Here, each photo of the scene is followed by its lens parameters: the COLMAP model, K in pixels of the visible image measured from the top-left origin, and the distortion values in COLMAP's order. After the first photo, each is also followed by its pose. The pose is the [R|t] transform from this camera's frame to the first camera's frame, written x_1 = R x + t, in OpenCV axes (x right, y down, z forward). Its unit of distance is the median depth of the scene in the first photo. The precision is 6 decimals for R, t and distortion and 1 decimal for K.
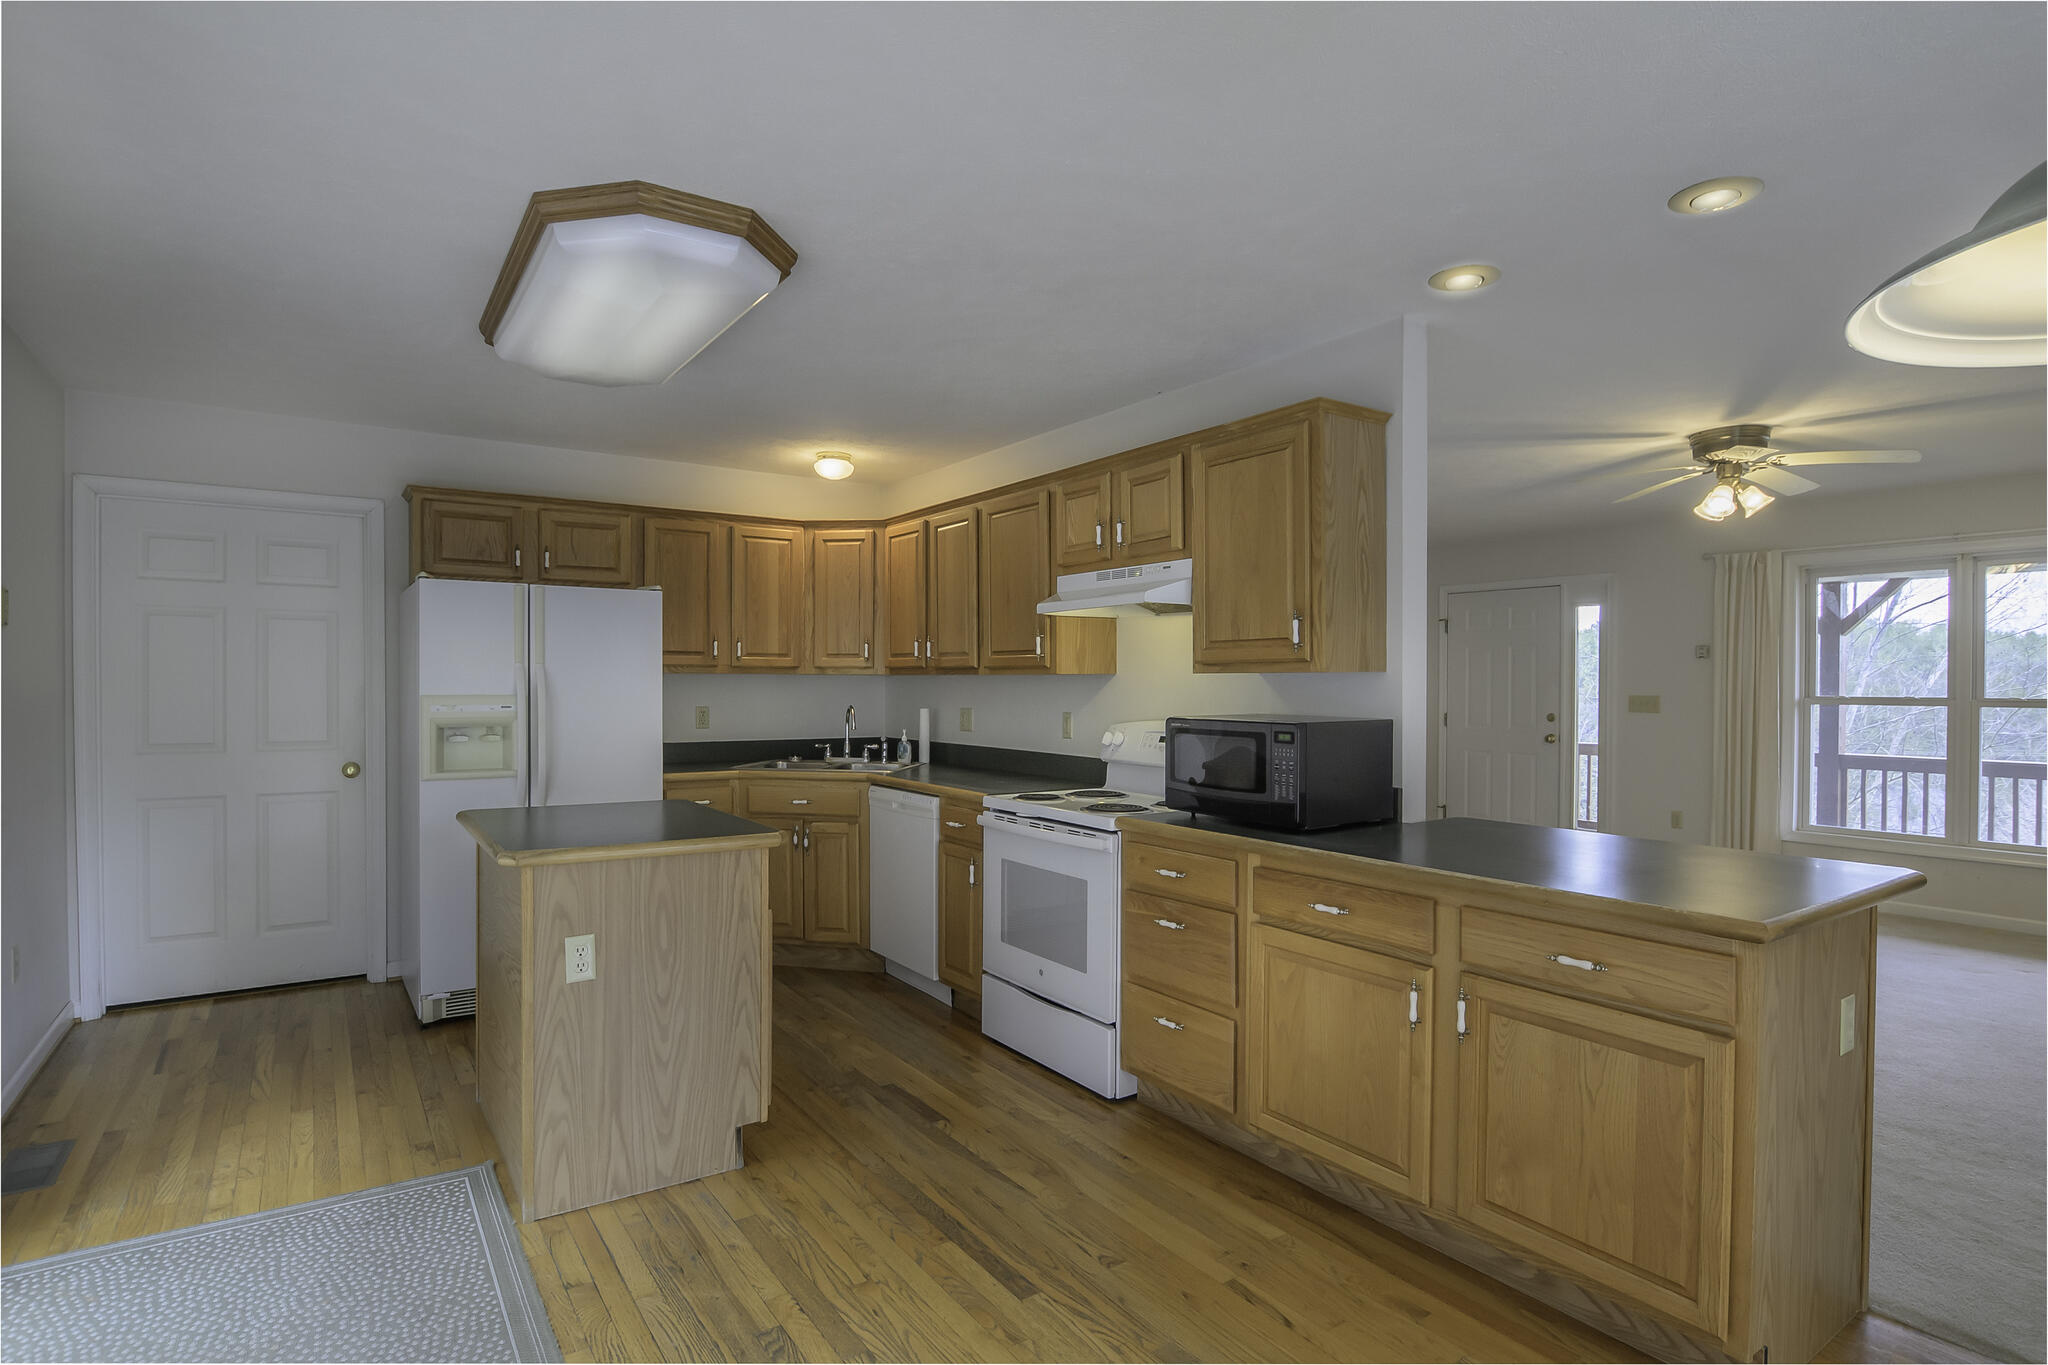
lens RADIAL K [[1066.8, 0, 1032.7], [0, 1066.8, 684.7], [0, 0, 1]] dist [-0.013630, -0.000207]
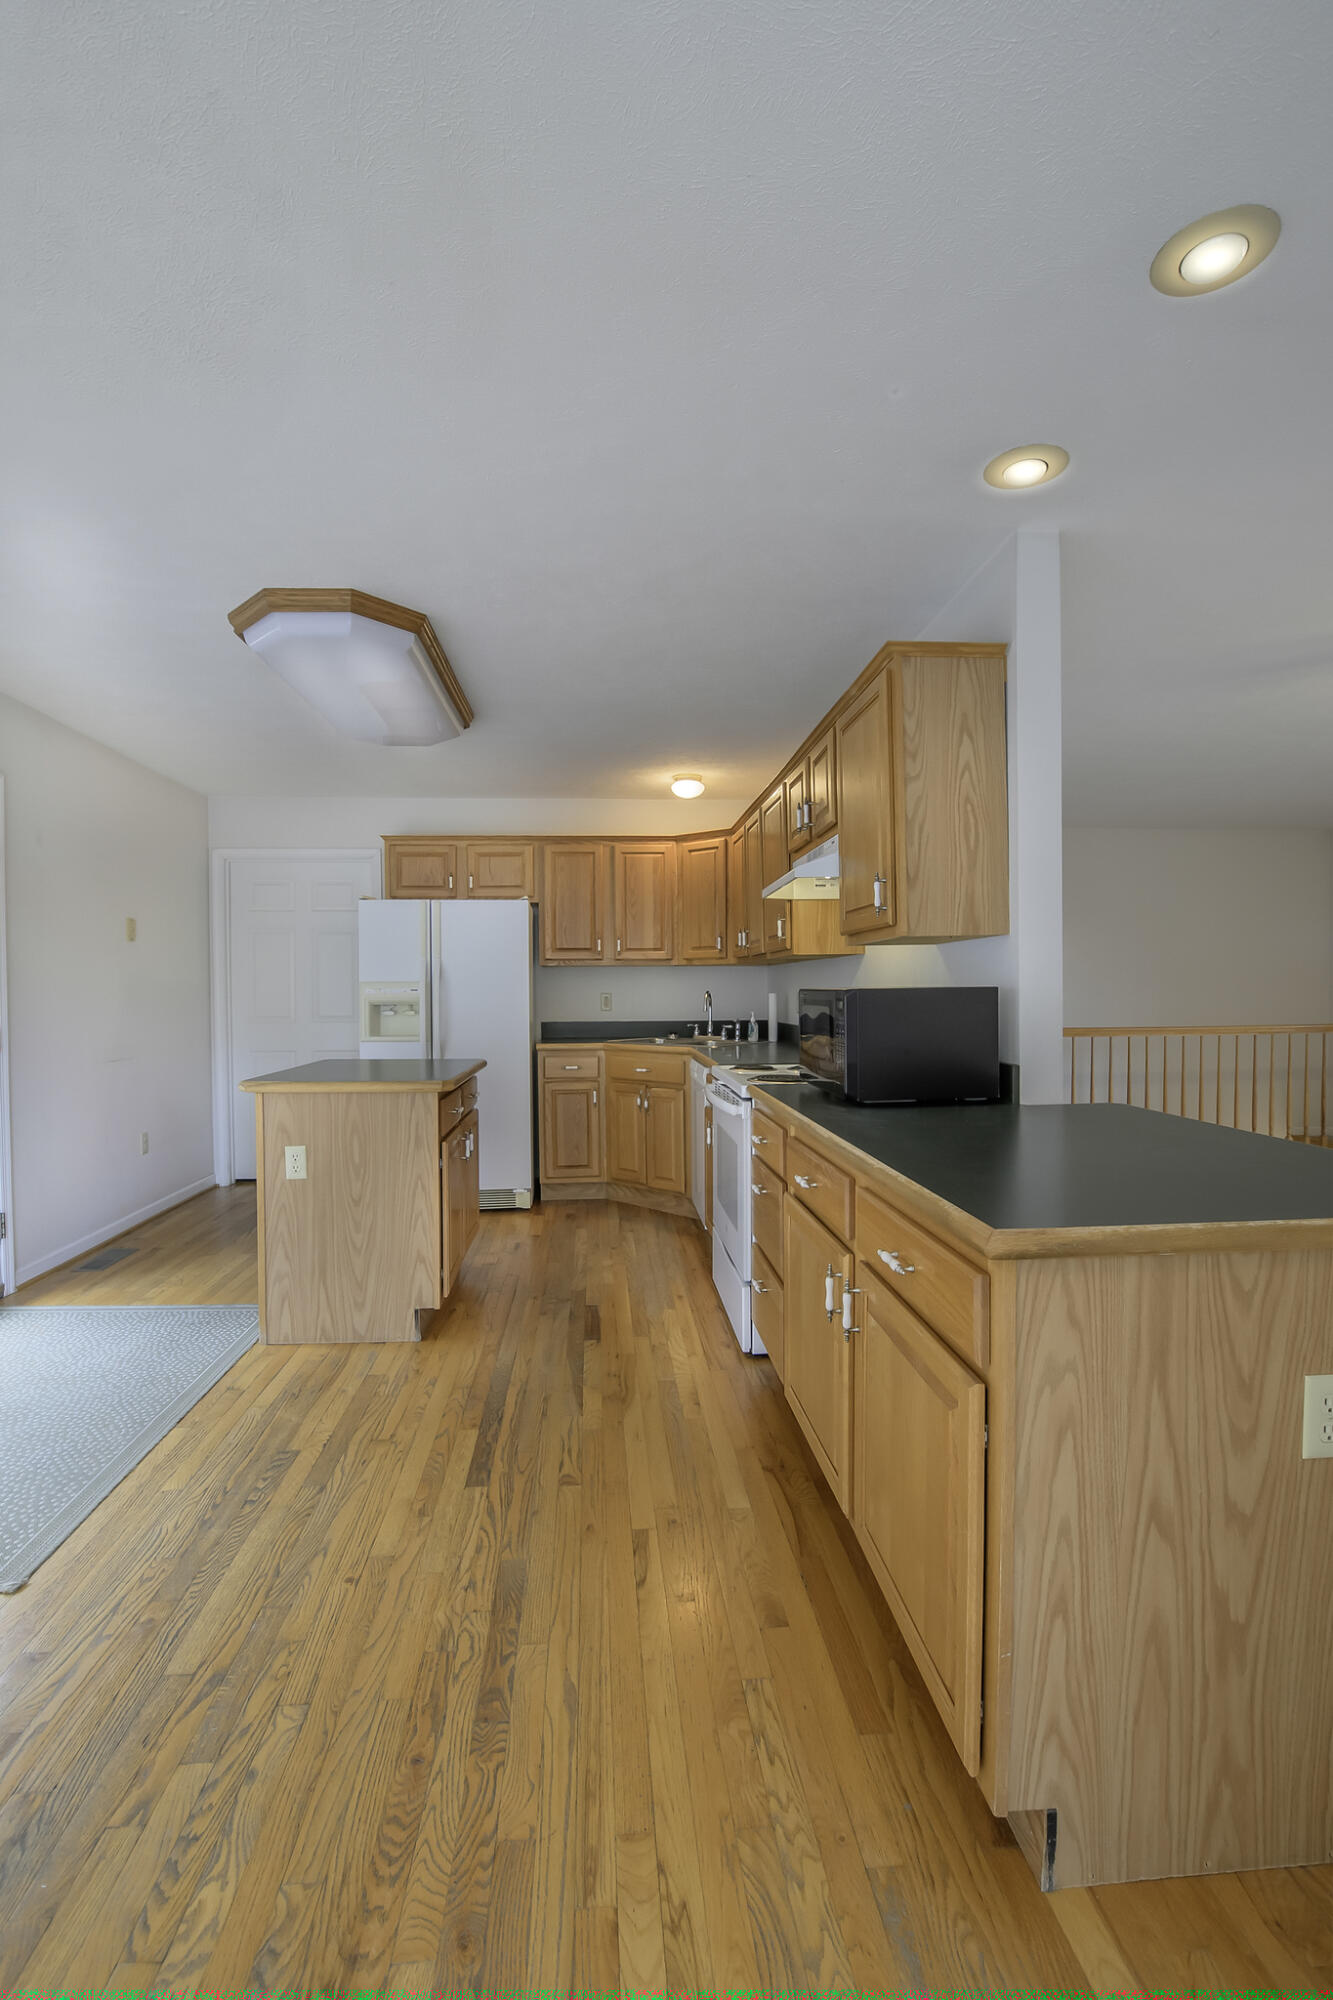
lens RADIAL K [[908.4, 0, 658.4], [0, 908.4, 997.9], [0, 0, 1]] dist [-0.027782, 0.000204]
pose [[0.853555, -0.004828, -0.520980, 0.383527], [0.008450, 0.999954, 0.004577, 0.028438], [0.520934, -0.008309, 0.853556, 0.162507]]
